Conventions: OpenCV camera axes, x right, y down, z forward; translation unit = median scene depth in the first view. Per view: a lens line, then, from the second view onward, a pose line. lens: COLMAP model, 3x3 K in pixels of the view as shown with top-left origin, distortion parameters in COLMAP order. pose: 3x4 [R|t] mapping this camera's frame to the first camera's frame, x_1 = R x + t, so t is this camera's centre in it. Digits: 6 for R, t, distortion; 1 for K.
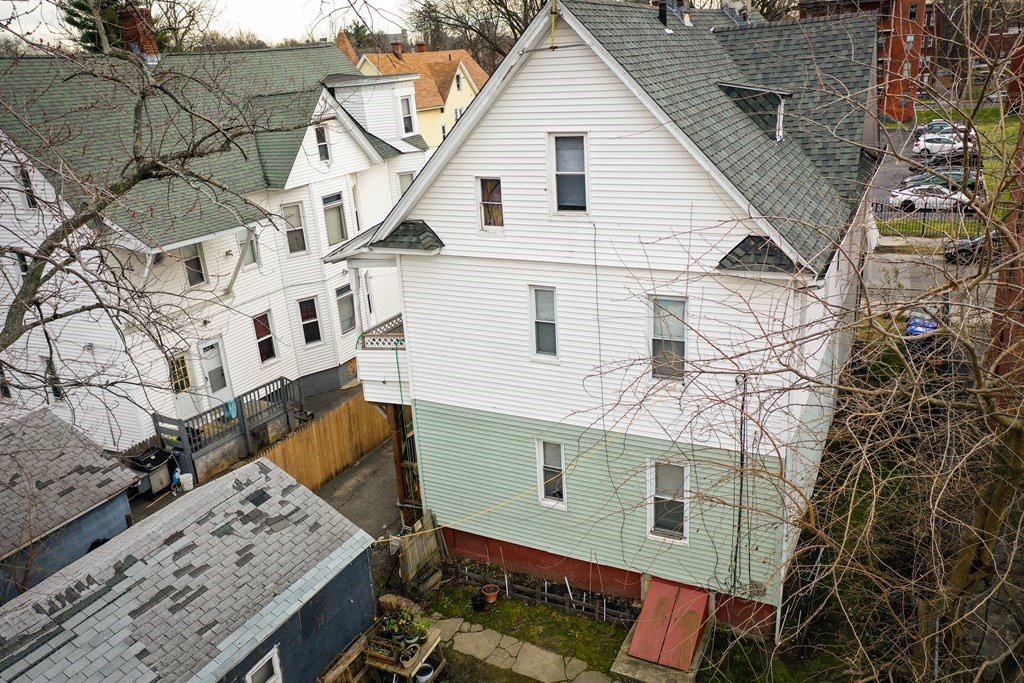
lens RADIAL K [[818.4, 0, 512.0], [0, 818.4, 341.5], [0, 0, 1]] dist [0.004503, 0.005545]
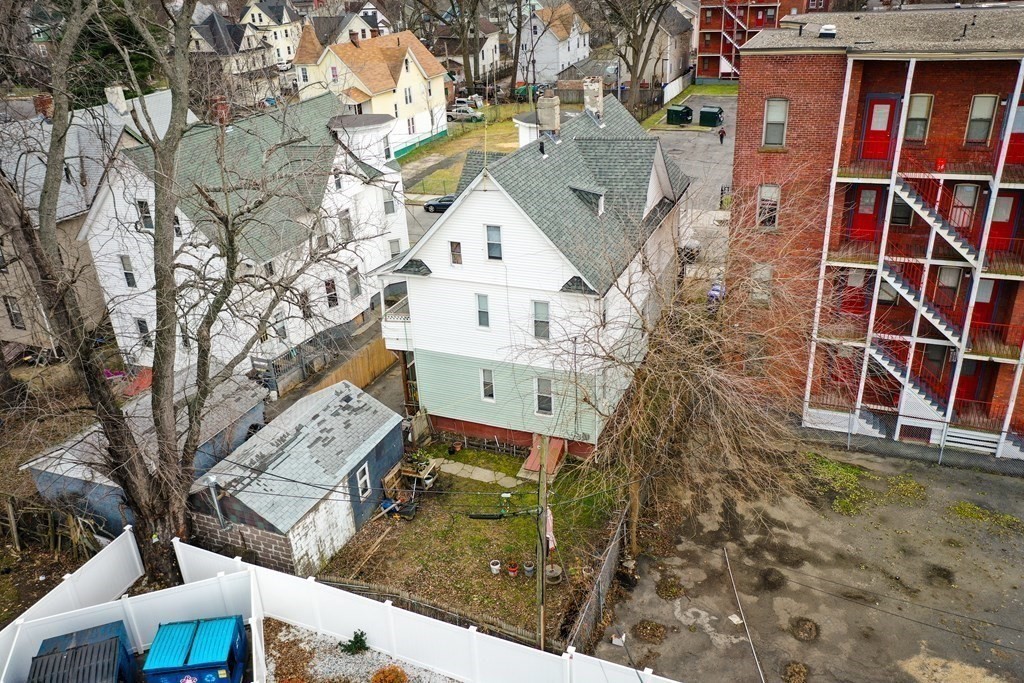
lens RADIAL K [[818.4, 0, 512.0], [0, 818.4, 341.5], [0, 0, 1]] dist [0.004503, 0.005545]
pose [[0.997120, -0.018622, 0.073512, -0.038833], [0.011460, 0.995251, 0.096662, -0.143695], [-0.074963, -0.095542, 0.992599, -1.028447]]
